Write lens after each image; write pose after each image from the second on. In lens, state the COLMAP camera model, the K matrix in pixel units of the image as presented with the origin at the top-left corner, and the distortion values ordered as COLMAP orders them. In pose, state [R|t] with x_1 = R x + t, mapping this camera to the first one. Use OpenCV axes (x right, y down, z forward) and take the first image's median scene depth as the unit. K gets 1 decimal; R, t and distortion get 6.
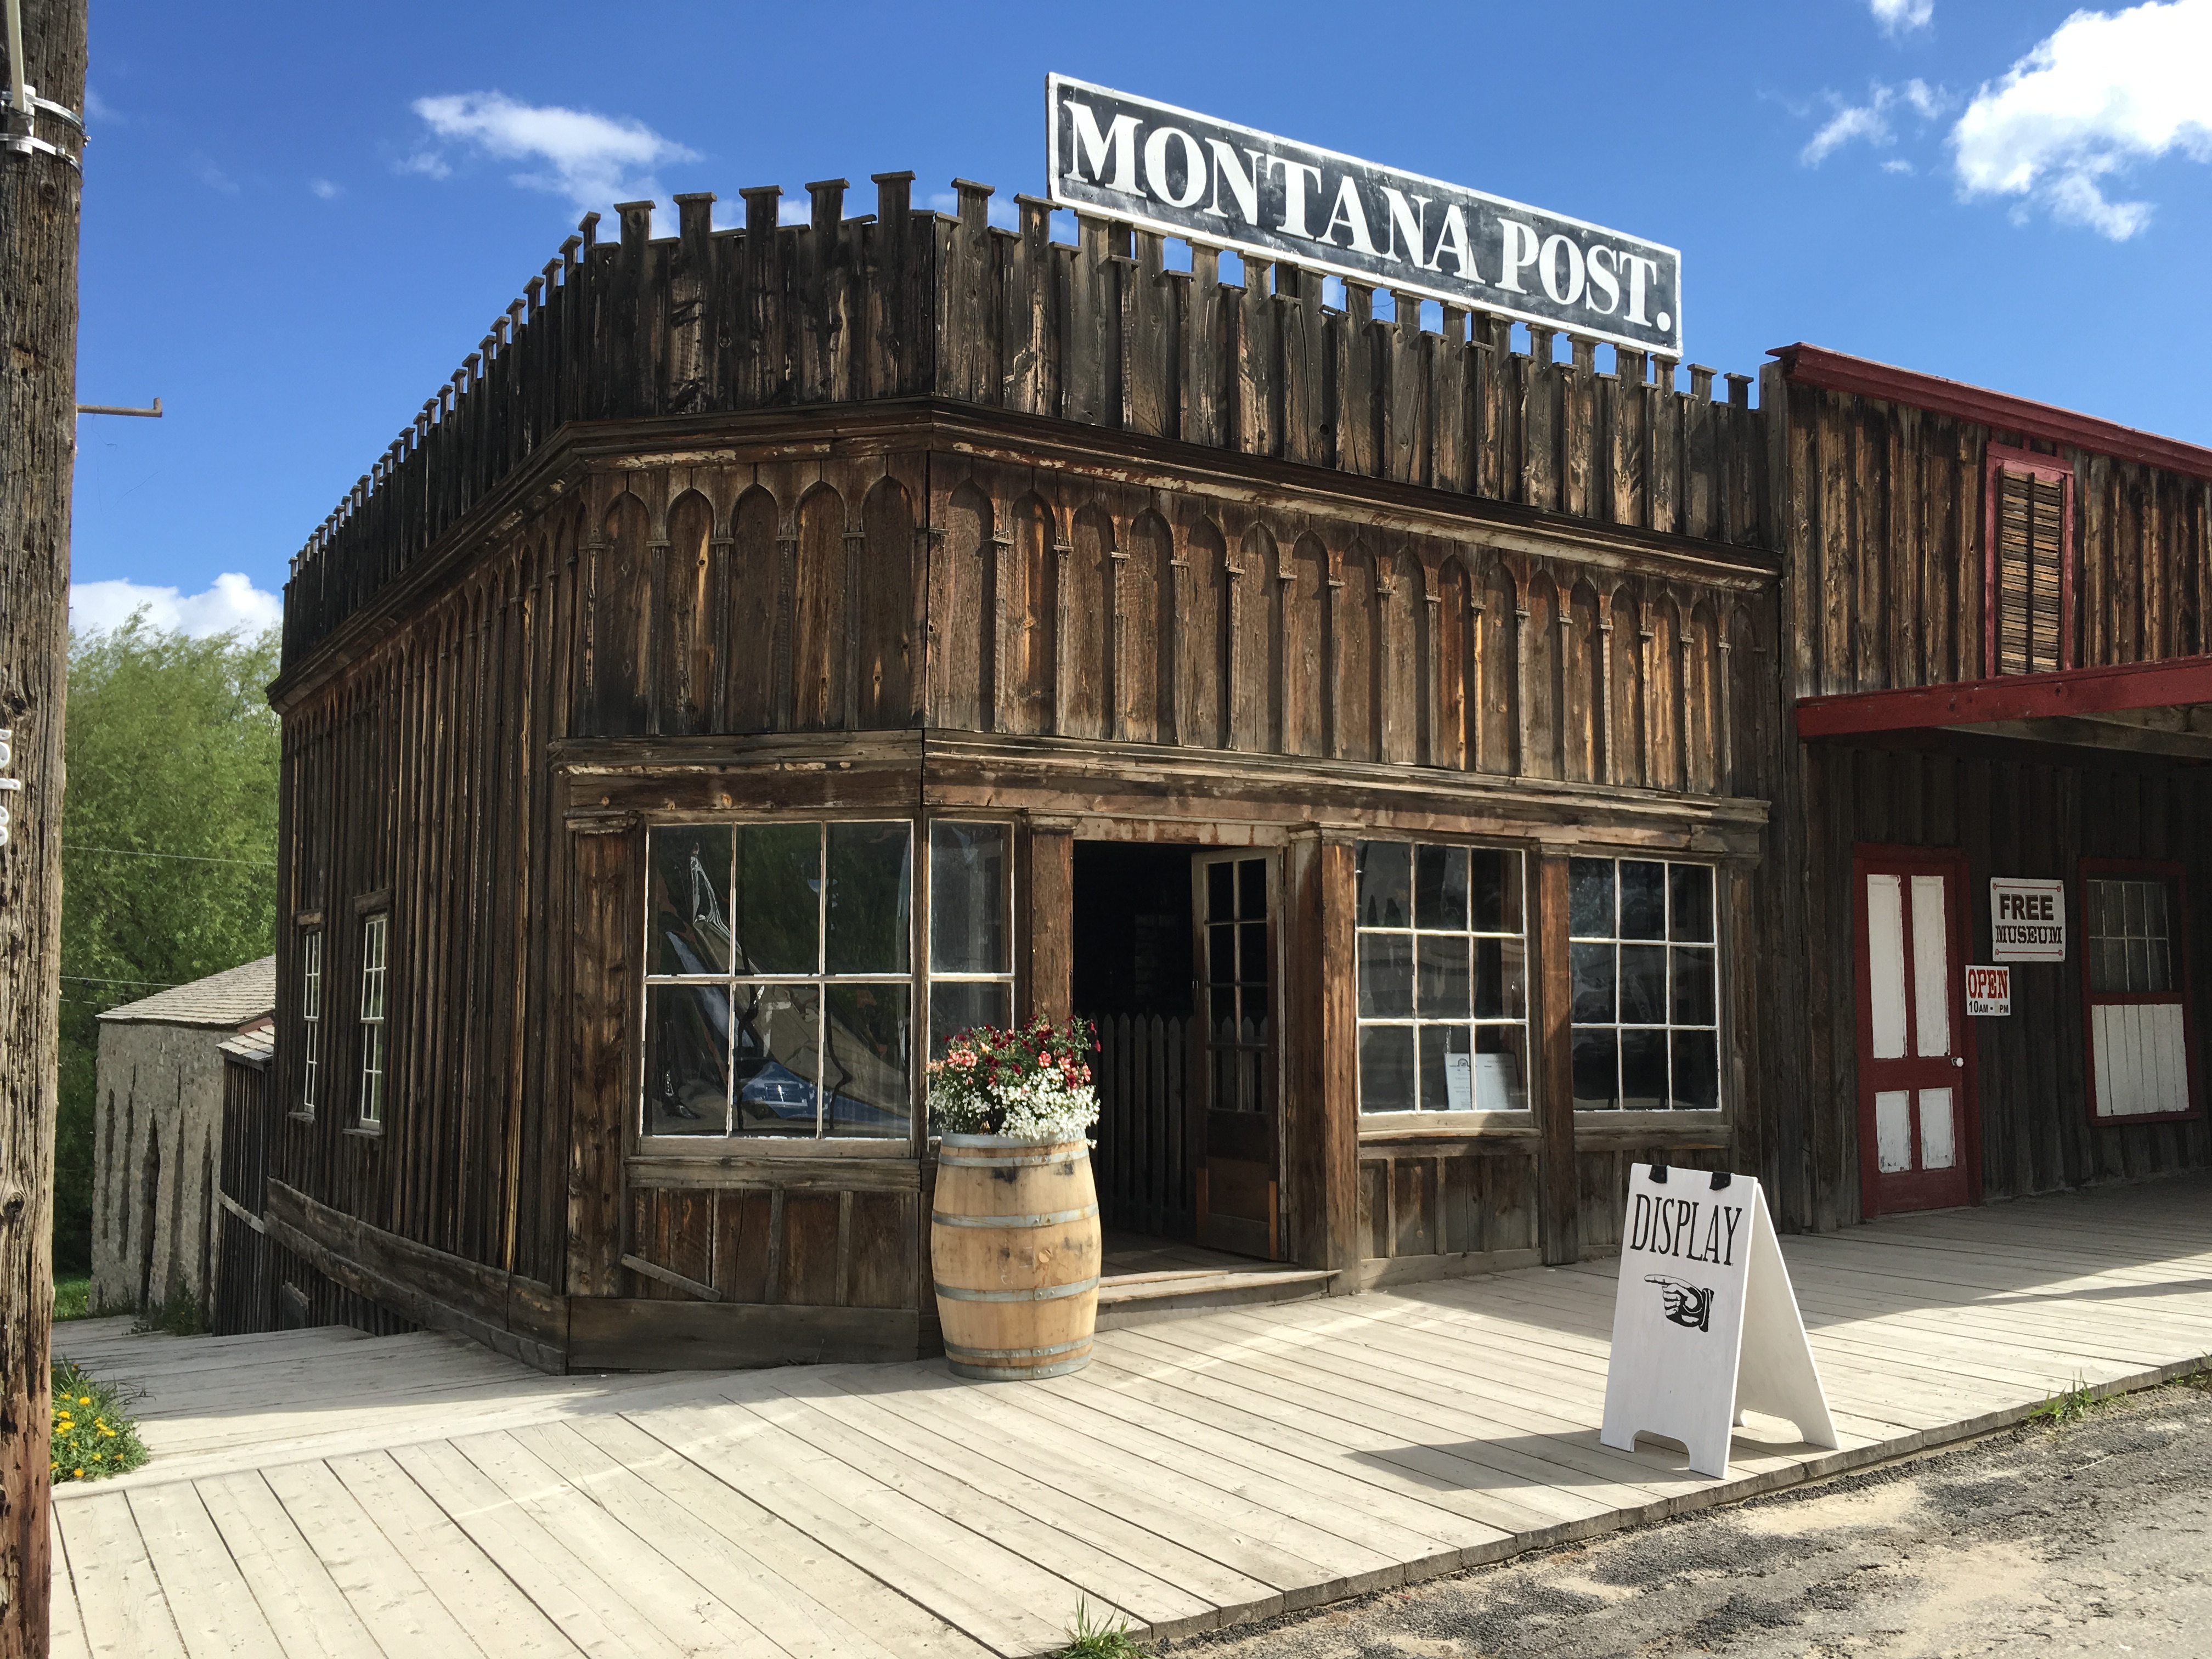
lens RADIAL K [[1841.6, 0, 1106.0], [0, 1841.6, 829.5], [0, 0, 1]] dist [0.060454, -0.060498]
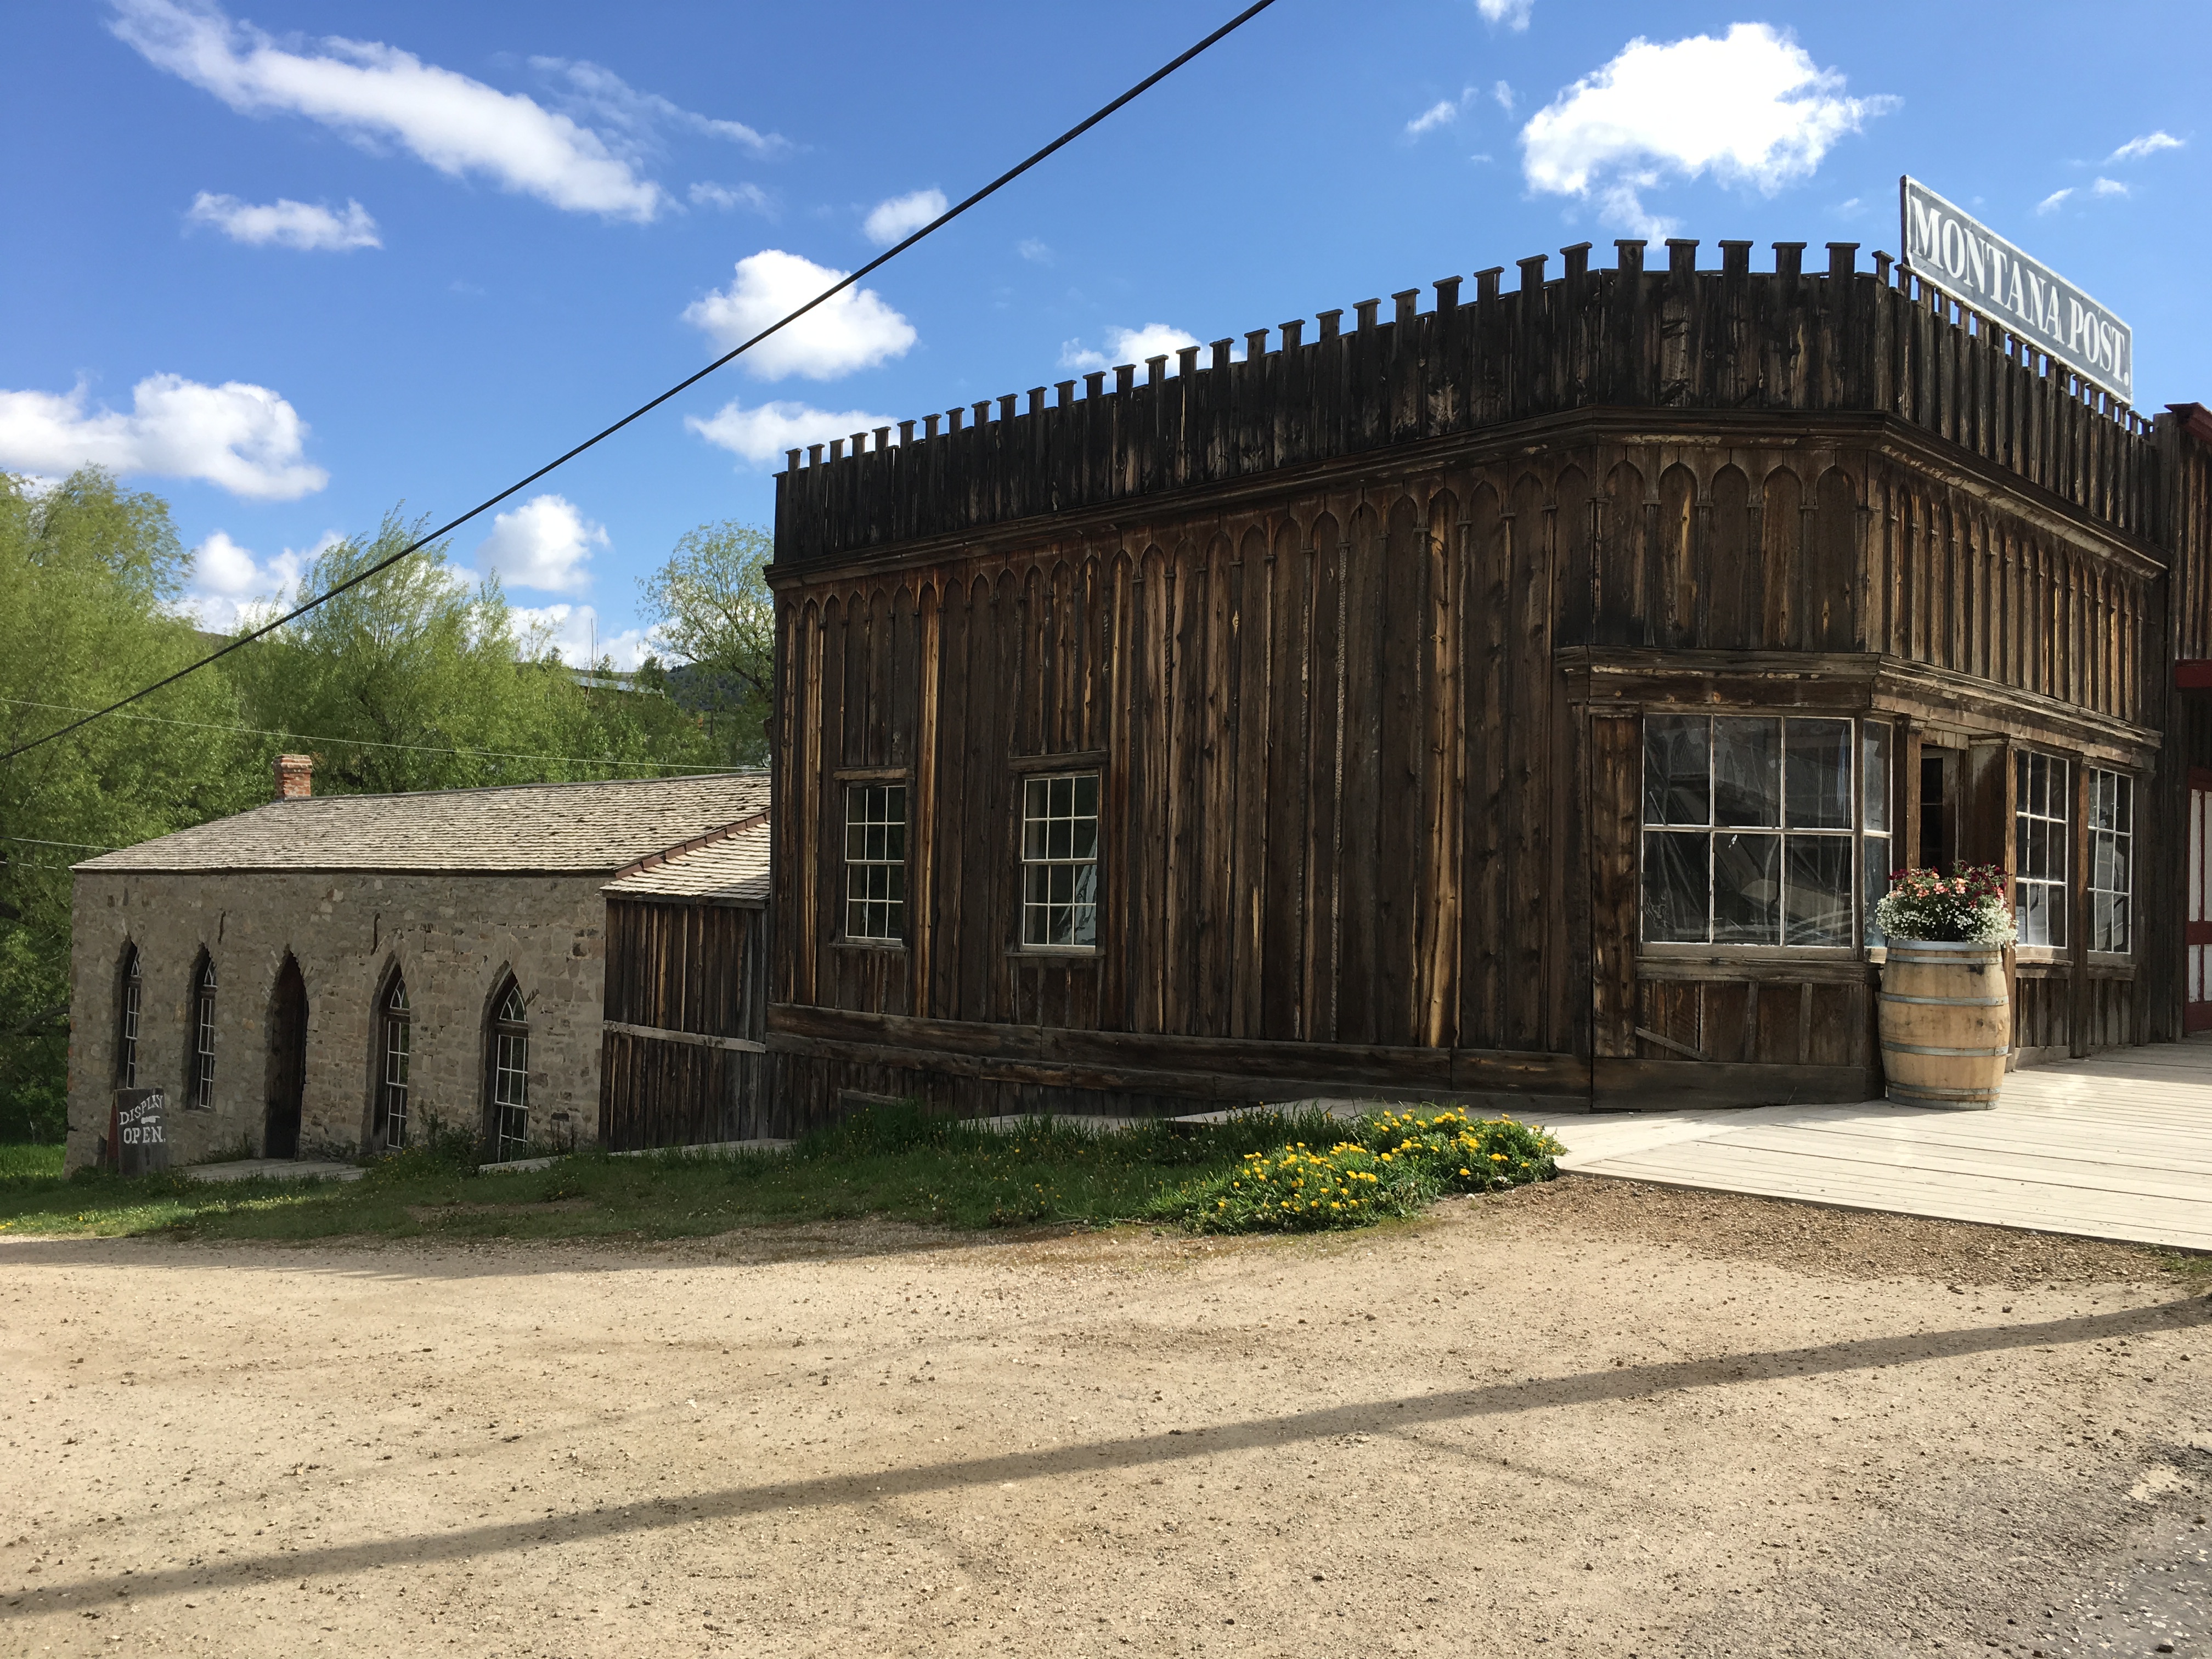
lens RADIAL K [[1767.1, 0, 1106.0], [0, 1767.1, 829.5], [0, 0, 1]] dist [0.013178, -0.033006]
pose [[0.978508, 0.035209, 0.203181, -0.896722], [-0.045906, 0.997783, 0.048176, 0.038448], [-0.201034, -0.056468, 0.977955, -0.184784]]
